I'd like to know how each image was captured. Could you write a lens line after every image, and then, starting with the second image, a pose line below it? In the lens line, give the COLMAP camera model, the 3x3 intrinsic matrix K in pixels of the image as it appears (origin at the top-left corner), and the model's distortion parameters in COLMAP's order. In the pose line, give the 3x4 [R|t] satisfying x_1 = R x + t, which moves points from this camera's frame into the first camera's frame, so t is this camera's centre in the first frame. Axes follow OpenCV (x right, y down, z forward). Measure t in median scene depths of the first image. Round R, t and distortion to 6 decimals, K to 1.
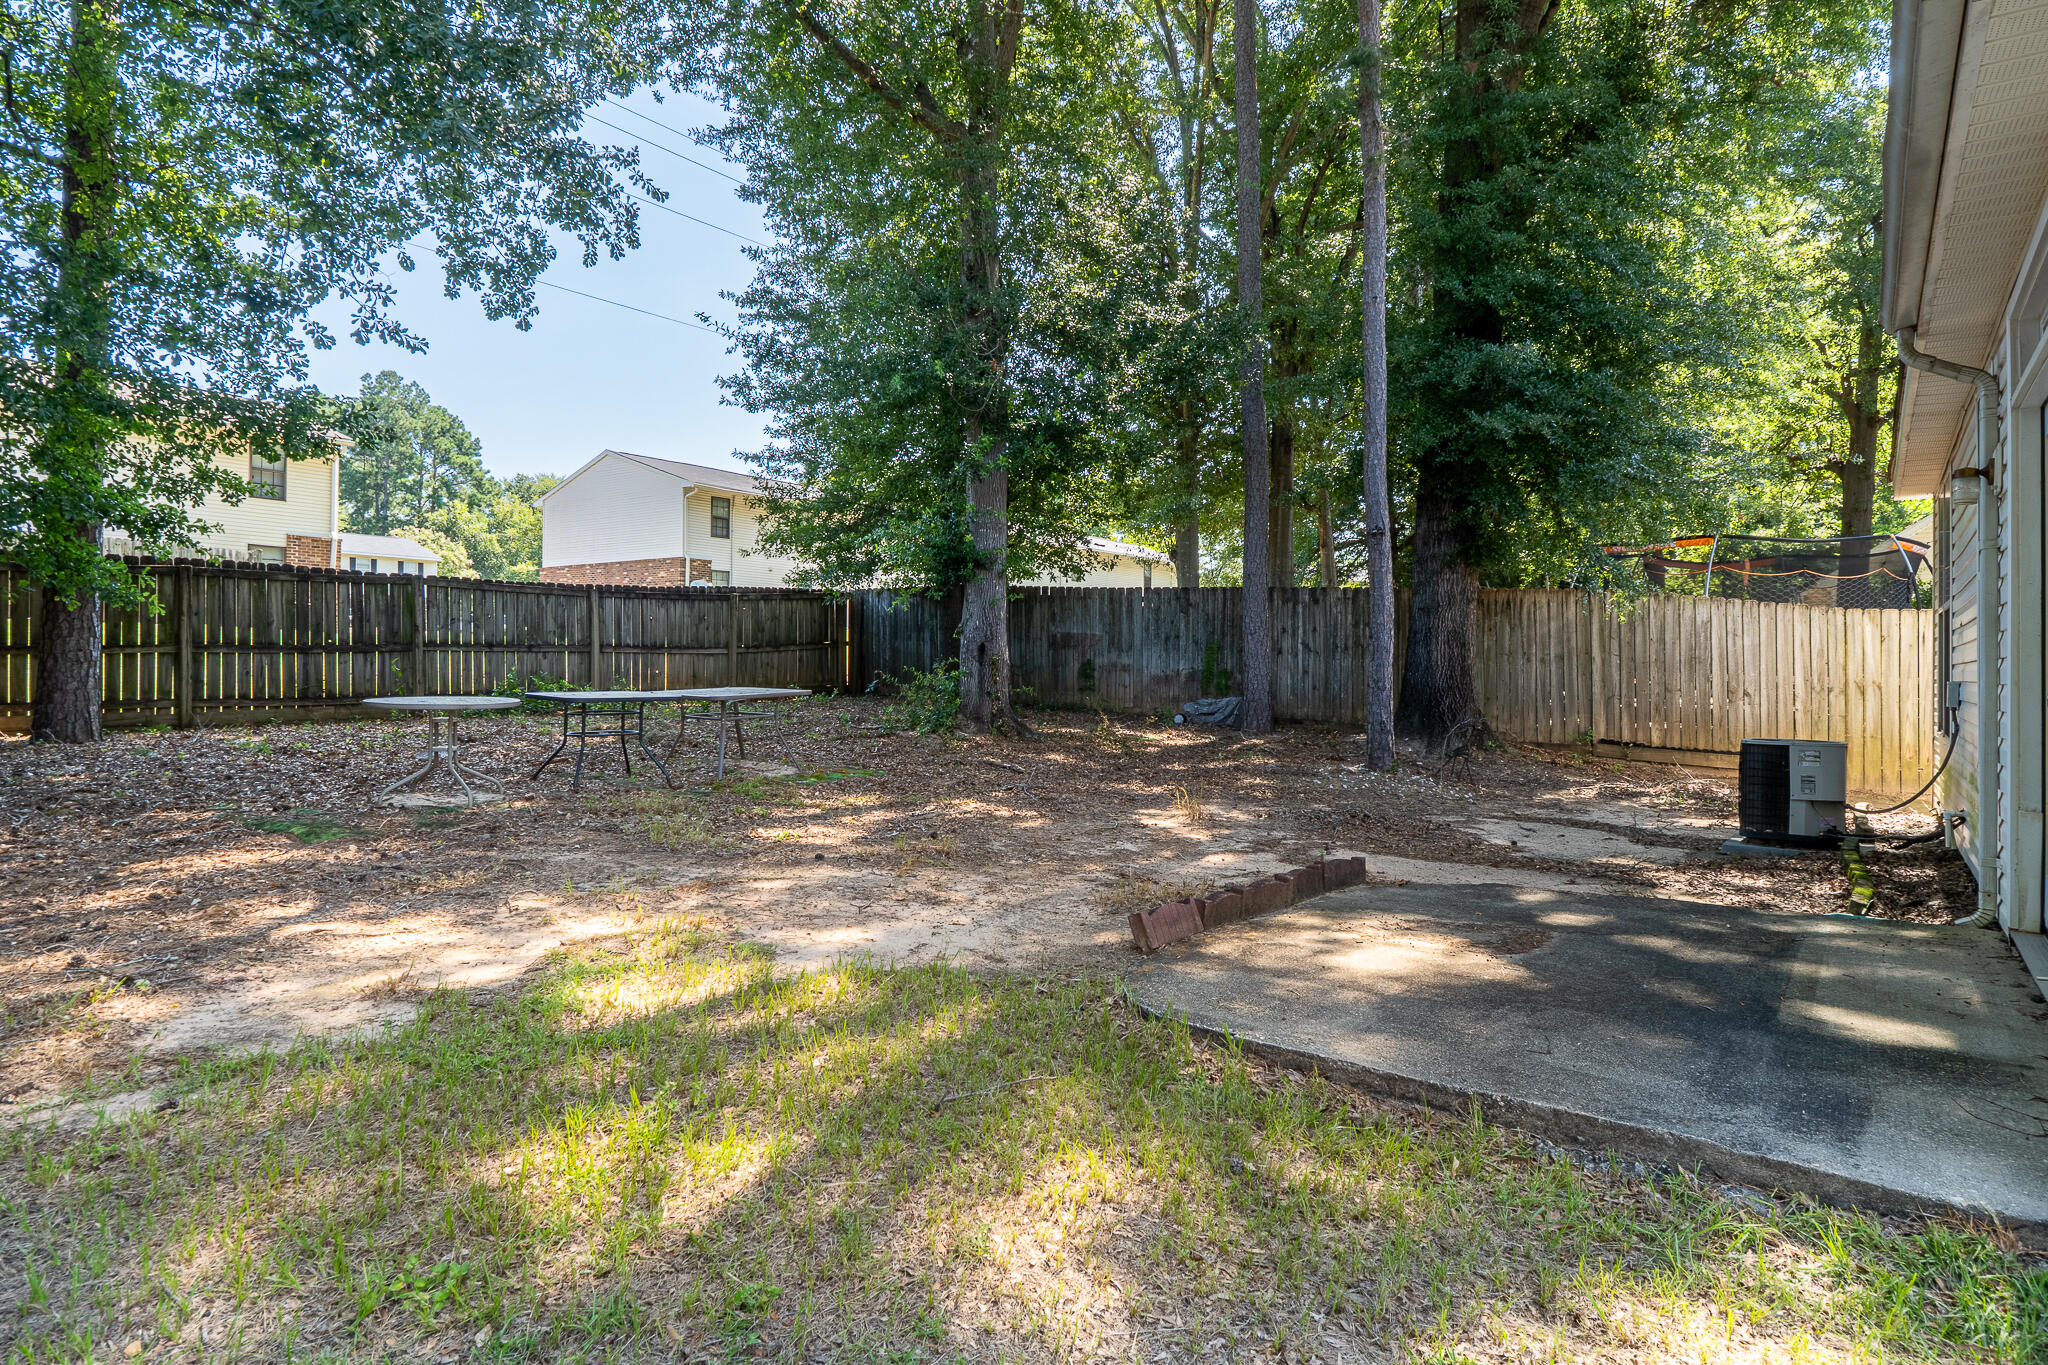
lens RADIAL K [[1181.6, 0, 1017.8], [0, 1181.6, 650.8], [0, 0, 1]] dist [-0.004205, -0.001481]
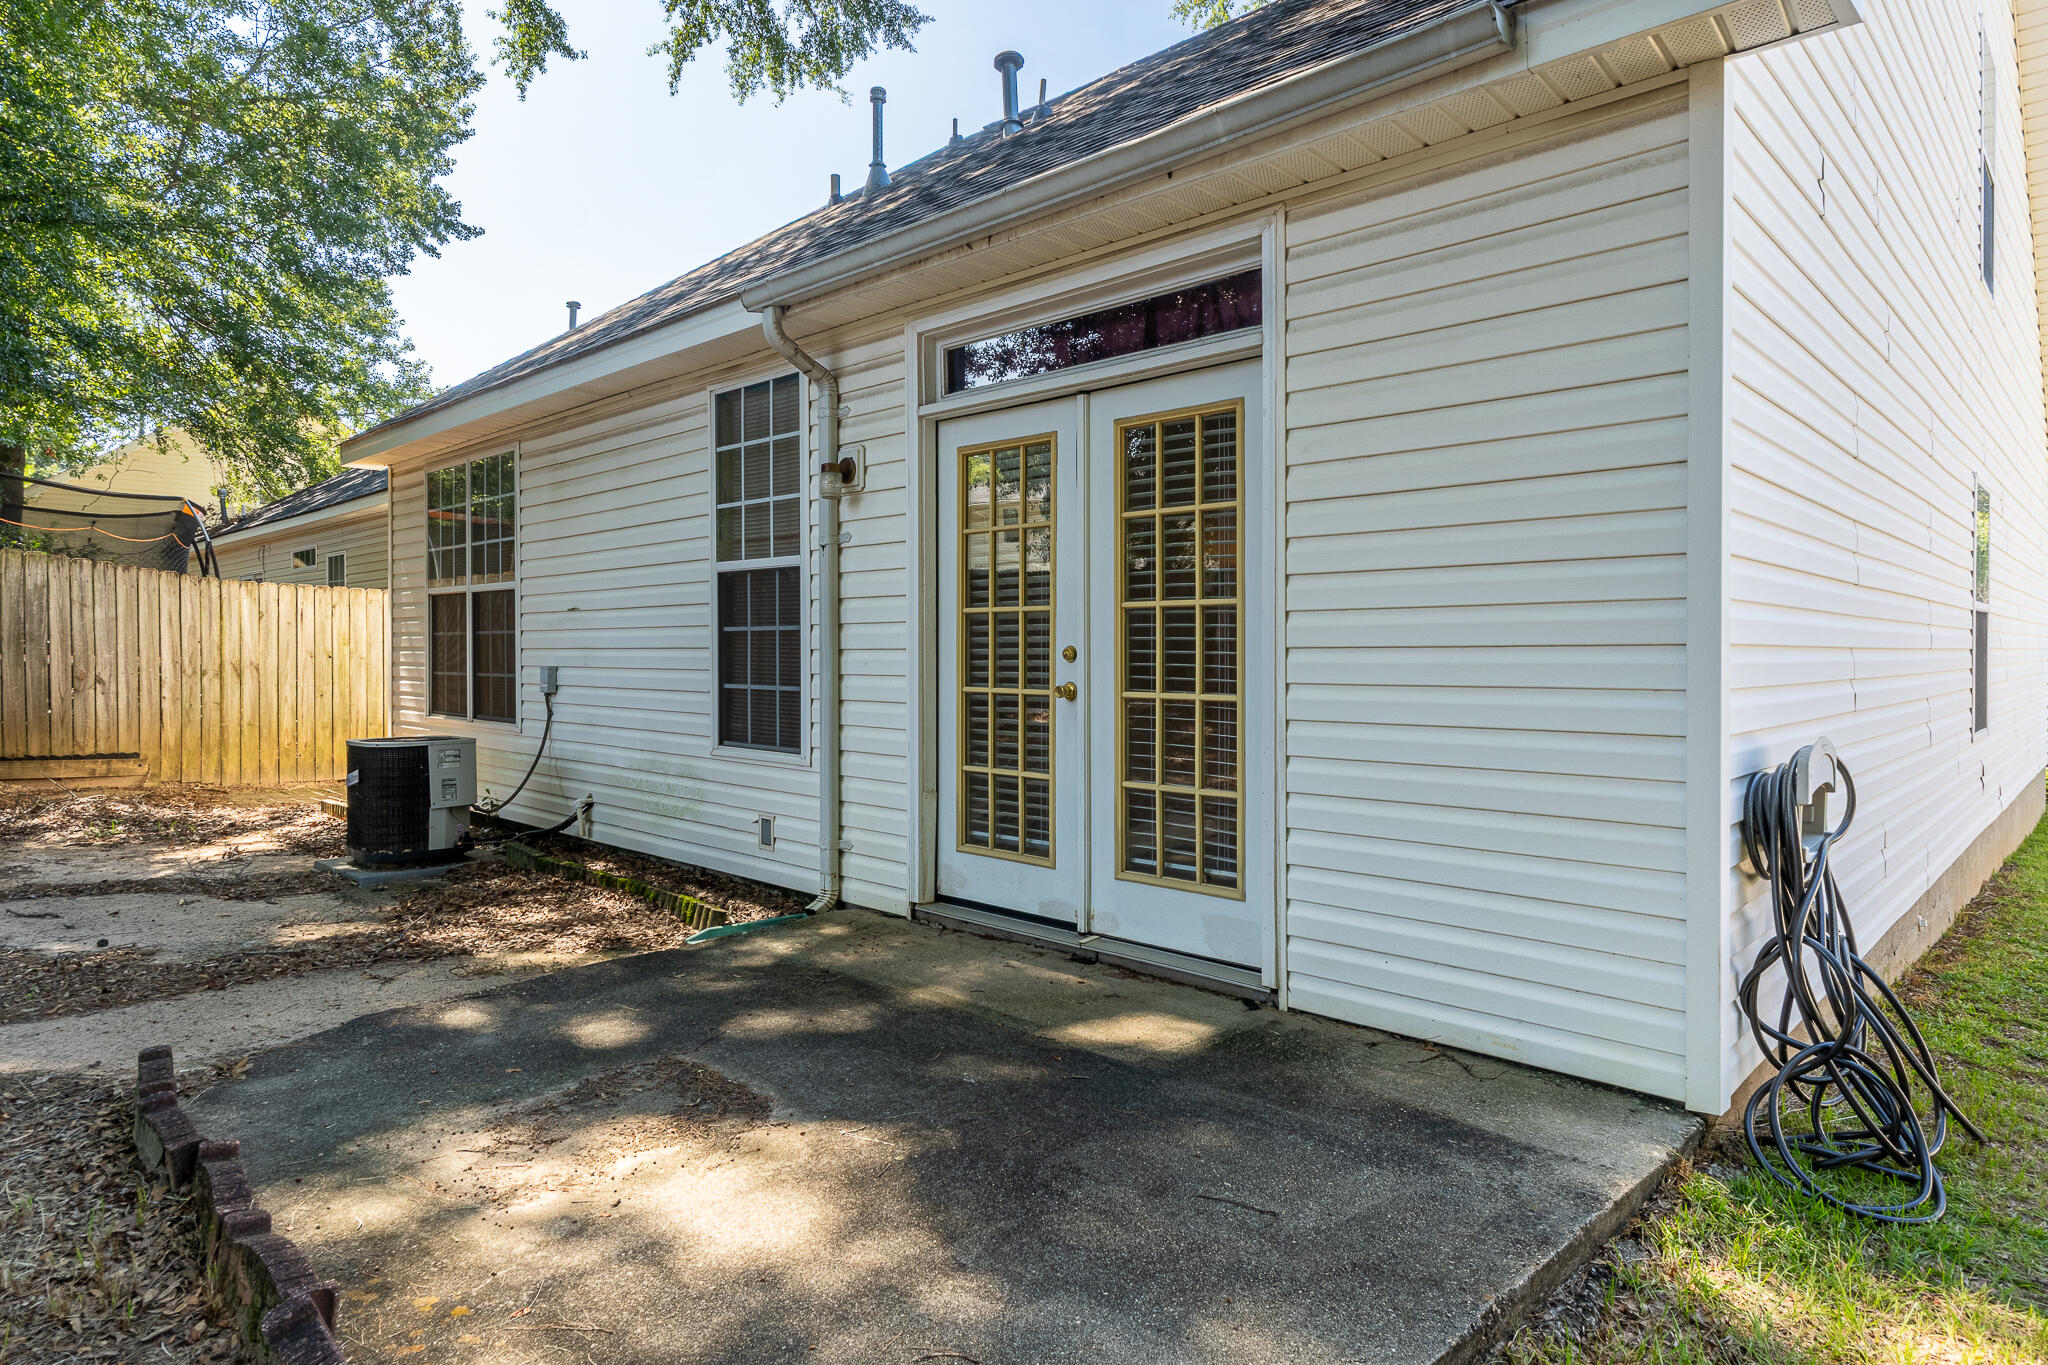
lens RADIAL K [[1181.6, 0, 1017.8], [0, 1181.6, 650.8], [0, 0, 1]] dist [-0.004205, -0.001481]
pose [[0.139184, -0.007156, 0.990241, -0.078513], [-0.018169, 0.999787, 0.009779, -0.002211], [-0.990100, -0.019353, 0.139025, 0.293953]]
